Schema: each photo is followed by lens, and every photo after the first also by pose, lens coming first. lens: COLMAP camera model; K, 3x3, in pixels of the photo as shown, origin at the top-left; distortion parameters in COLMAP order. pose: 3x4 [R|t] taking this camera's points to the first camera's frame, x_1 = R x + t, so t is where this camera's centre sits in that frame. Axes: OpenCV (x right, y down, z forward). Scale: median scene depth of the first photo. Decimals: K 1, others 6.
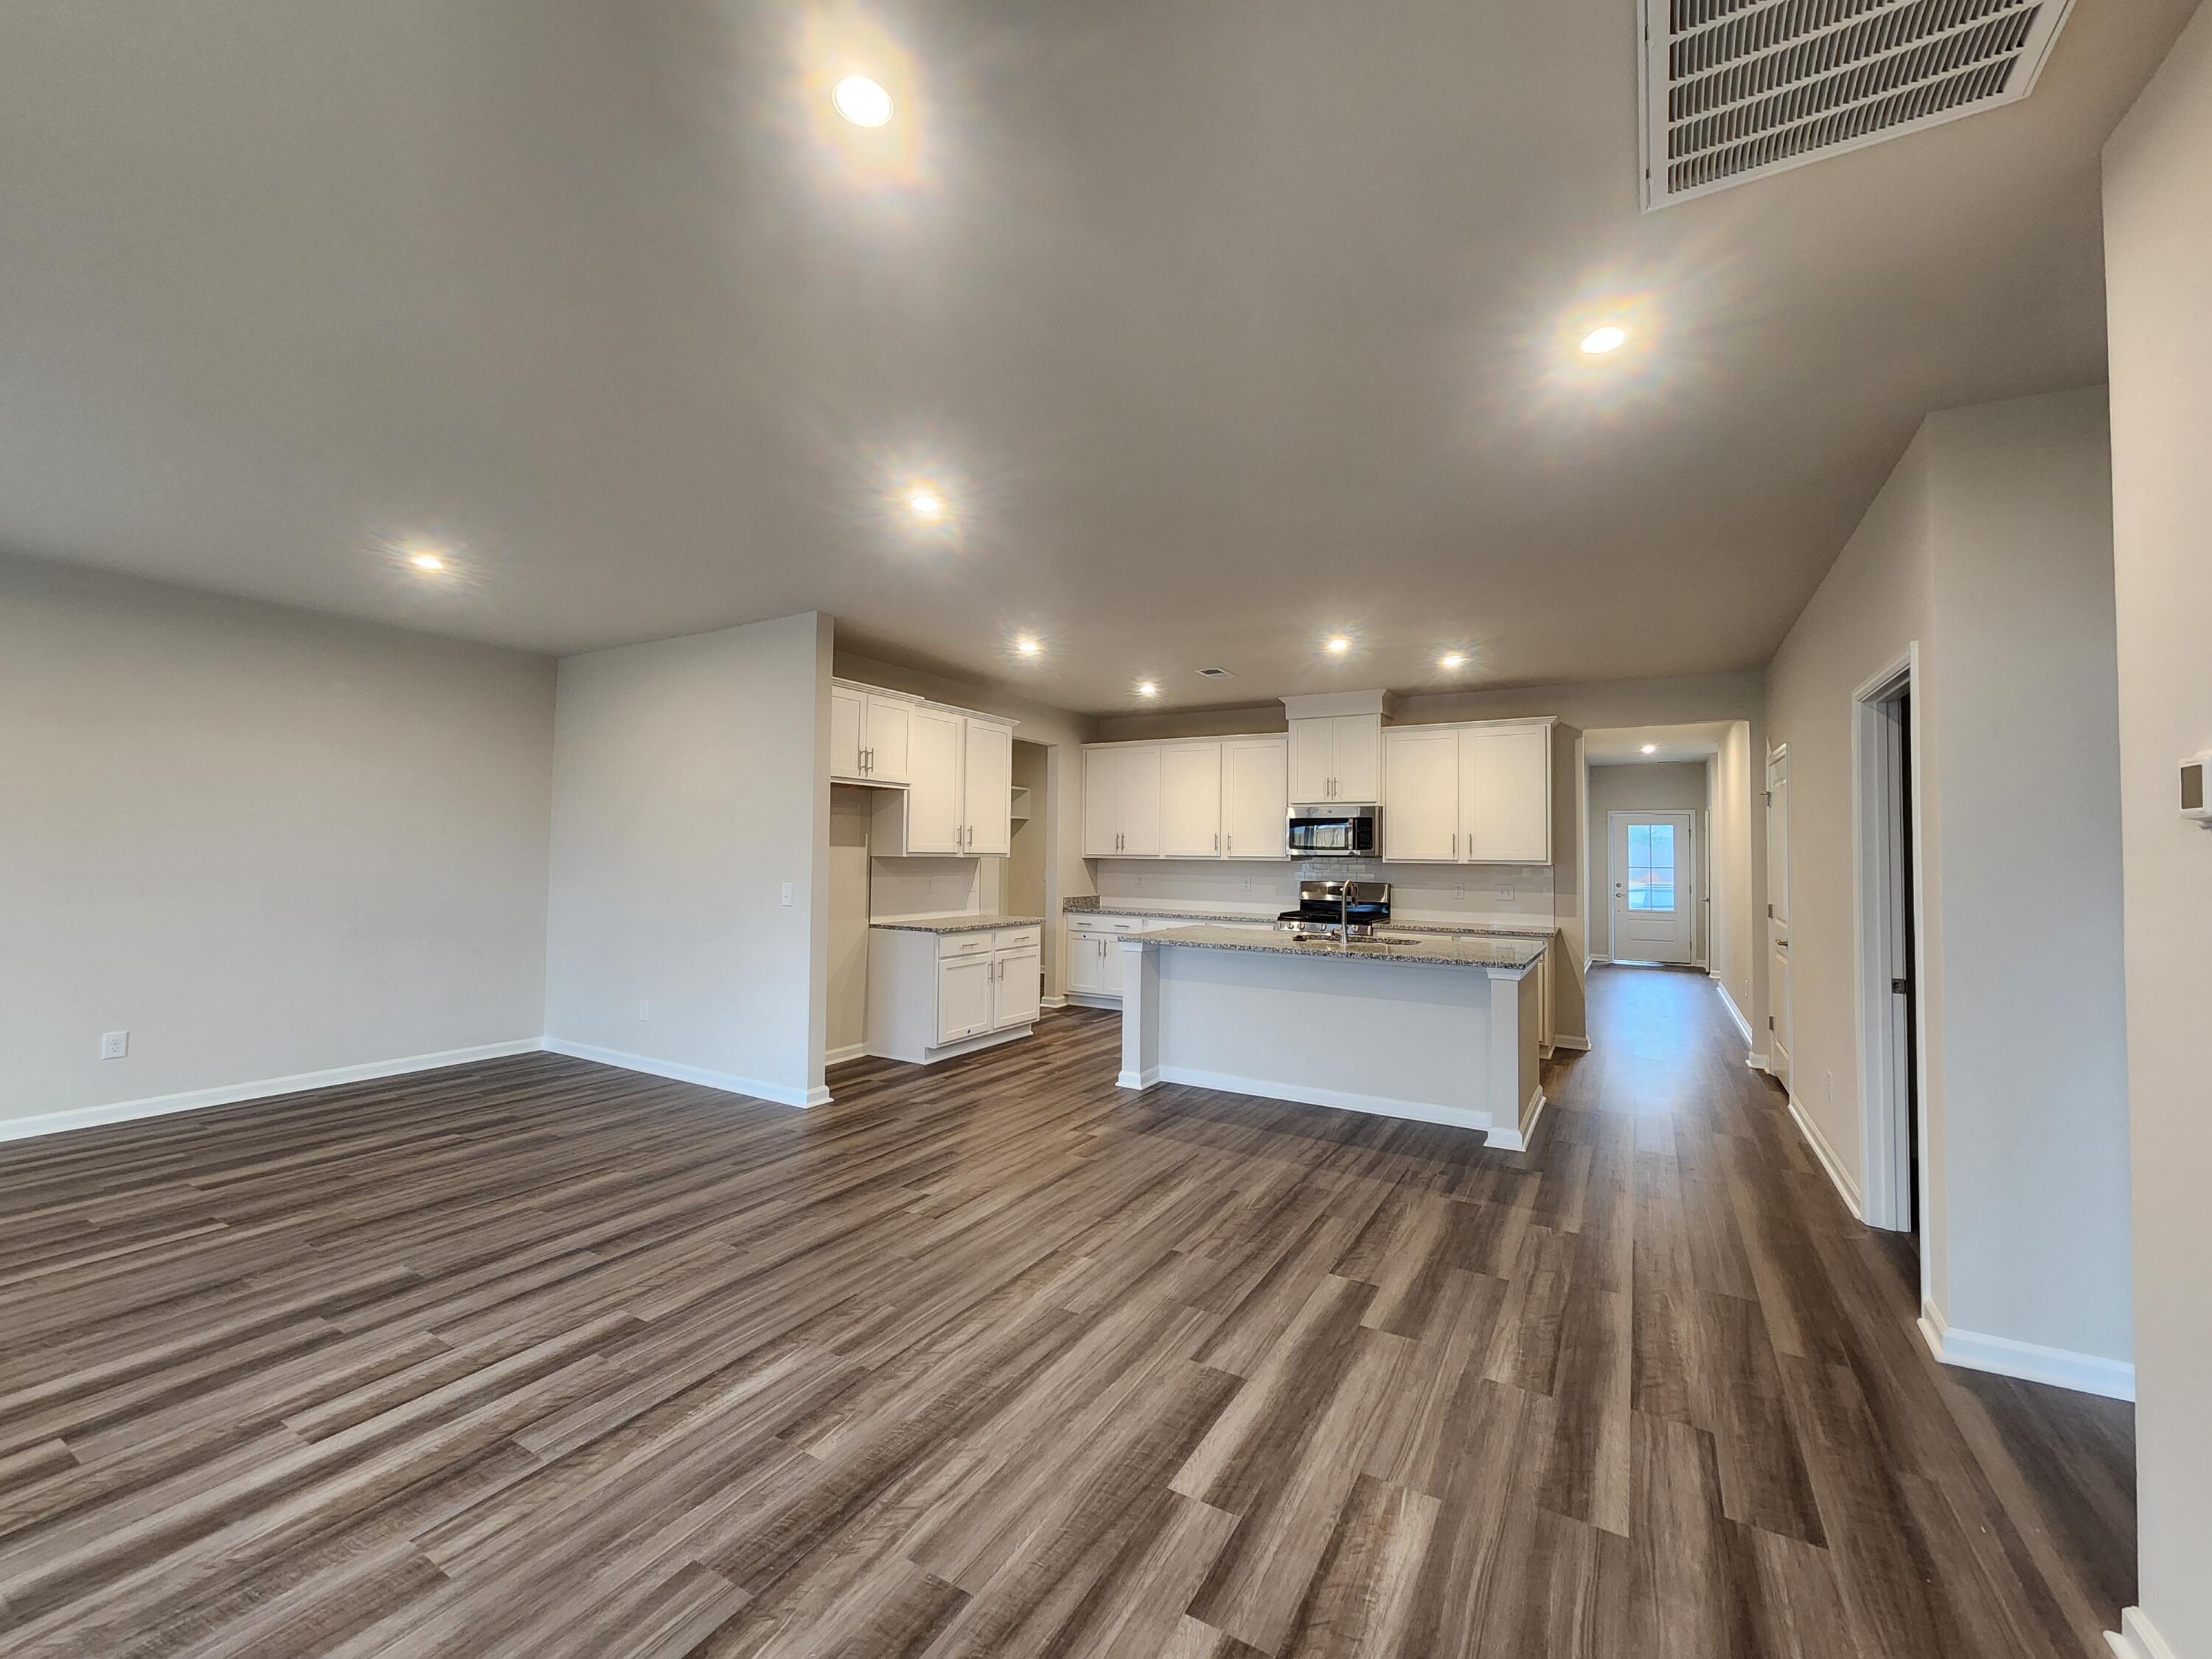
lens RADIAL K [[922.6, 0, 1106.0], [0, 922.6, 829.5], [0, 0, 1]] dist [0.050740, -0.000148]
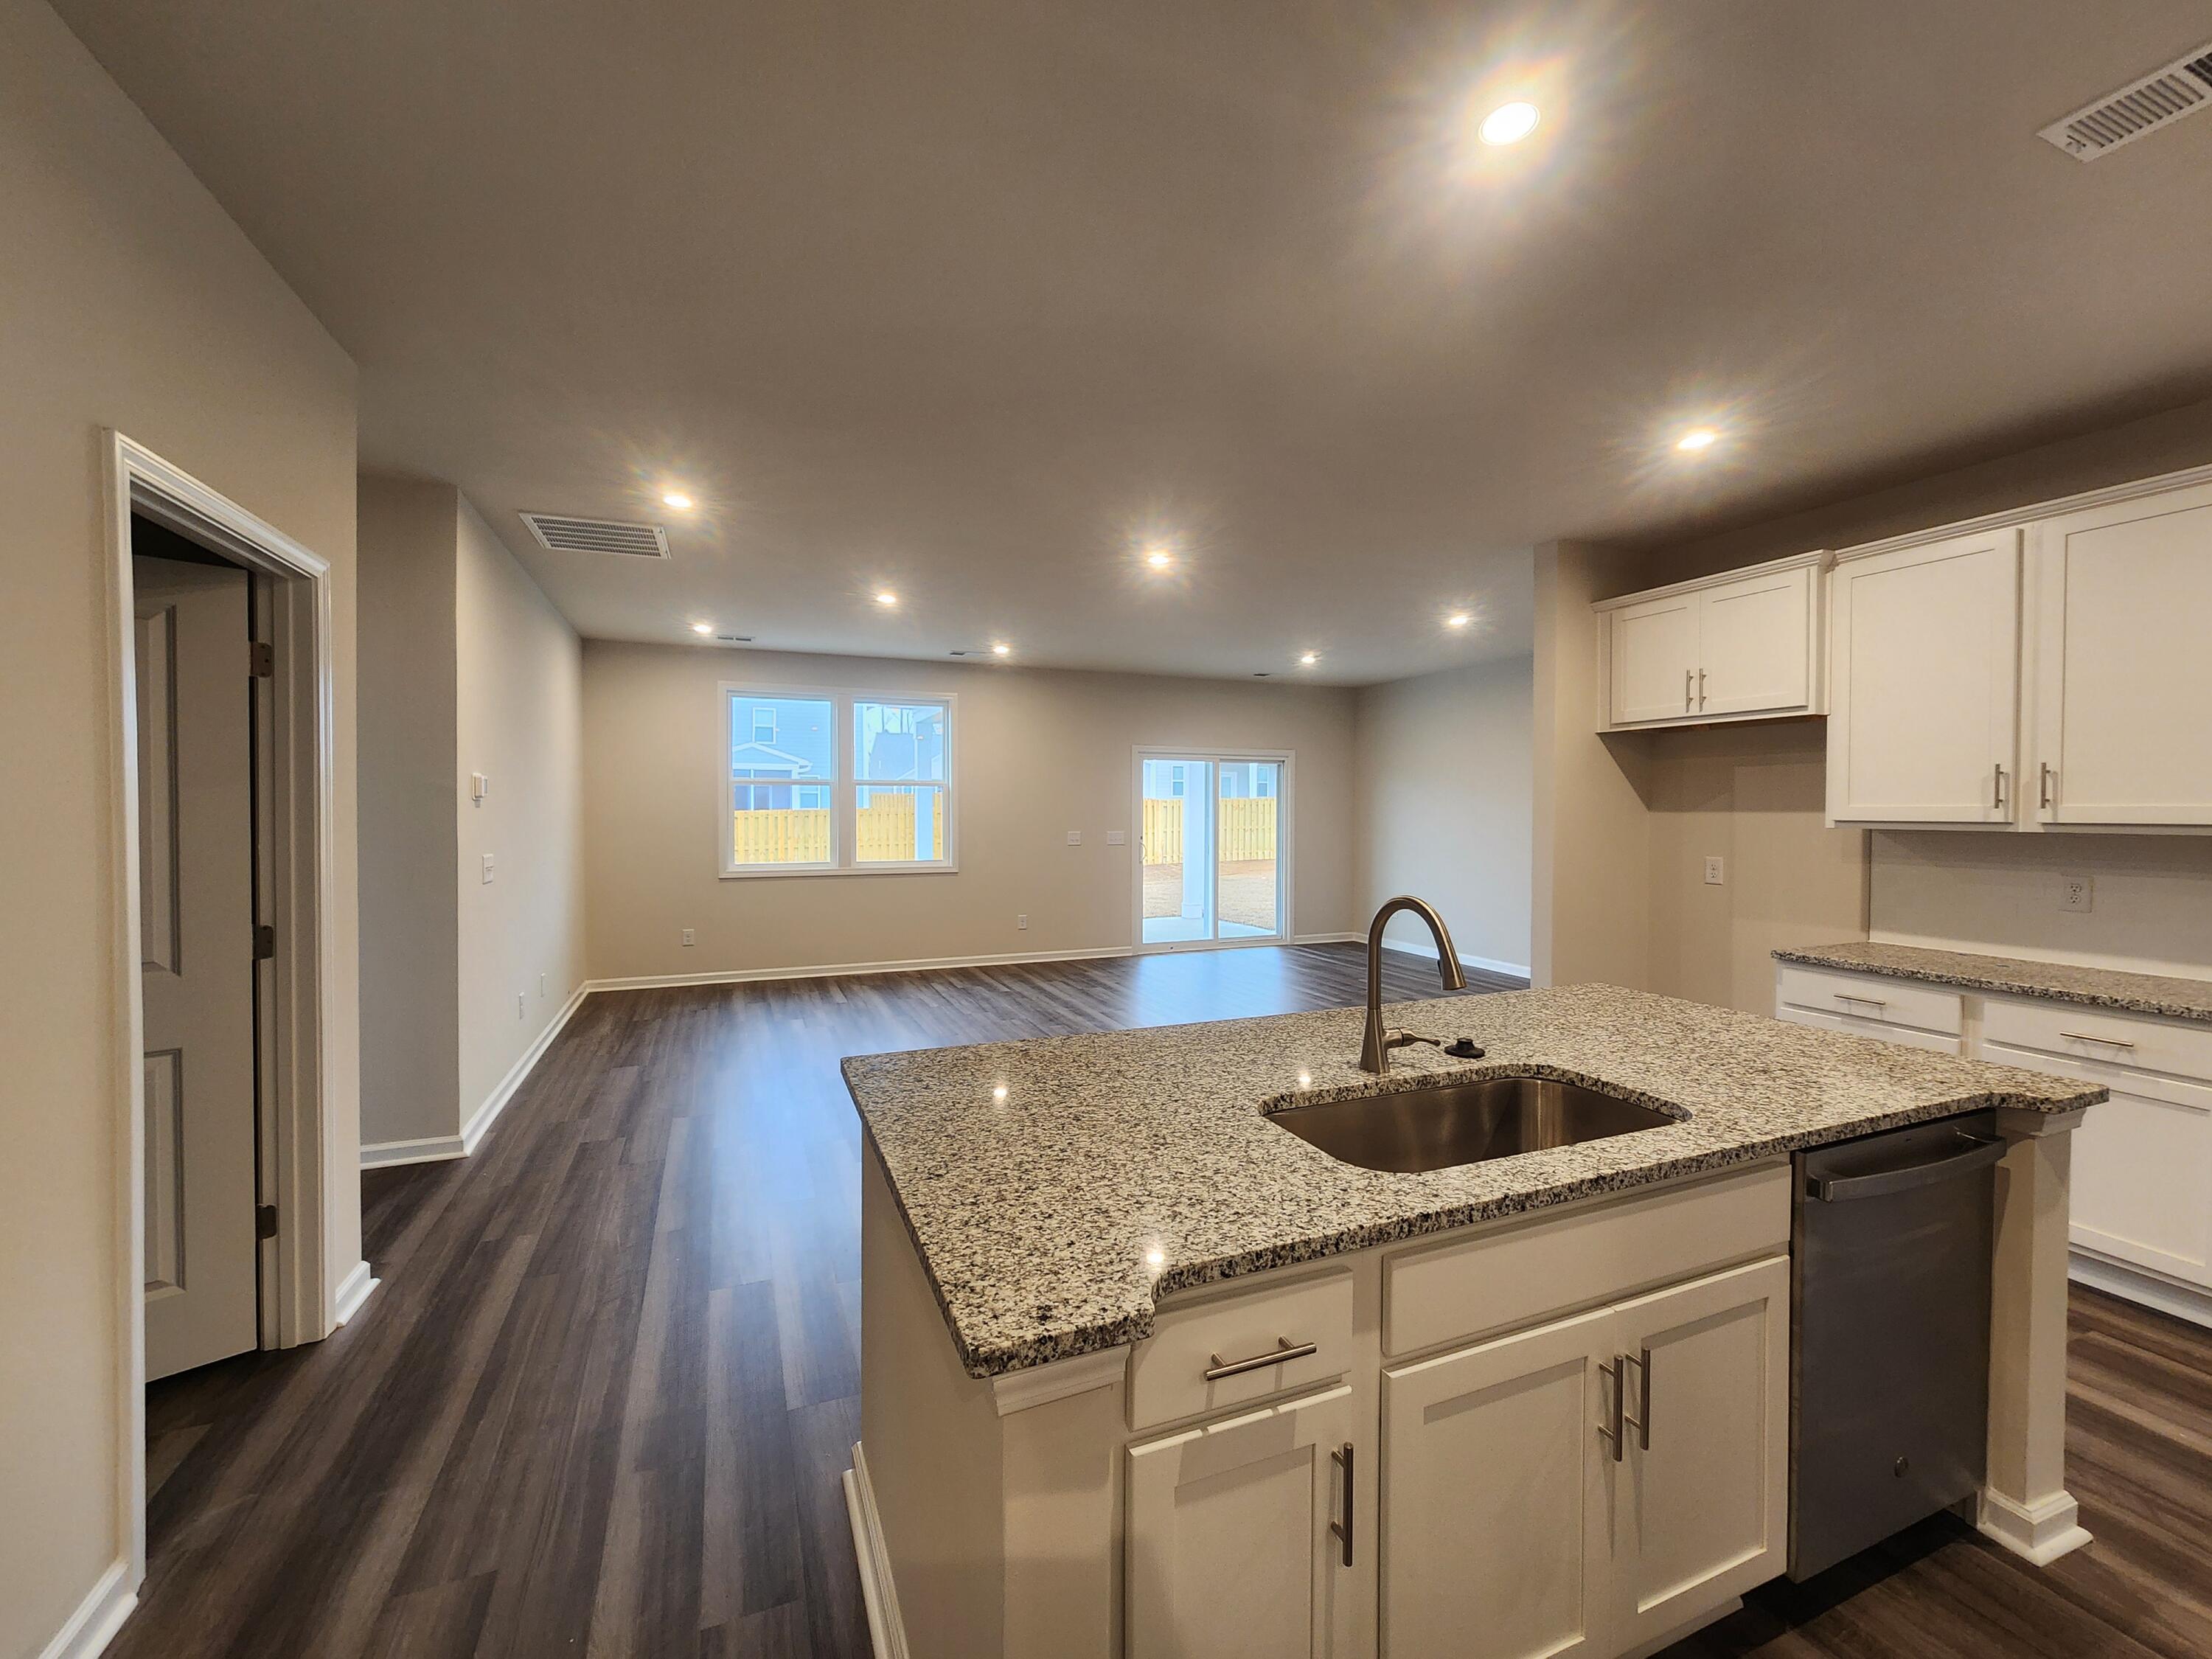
lens RADIAL K [[922.6, 0, 1106.0], [0, 922.6, 829.5], [0, 0, 1]] dist [0.050740, -0.000148]
pose [[-0.608237, 0.000087, -0.793756, 1.236477], [0.009891, 0.999923, -0.007469, 0.070532], [0.793694, -0.012394, -0.608191, 2.332858]]
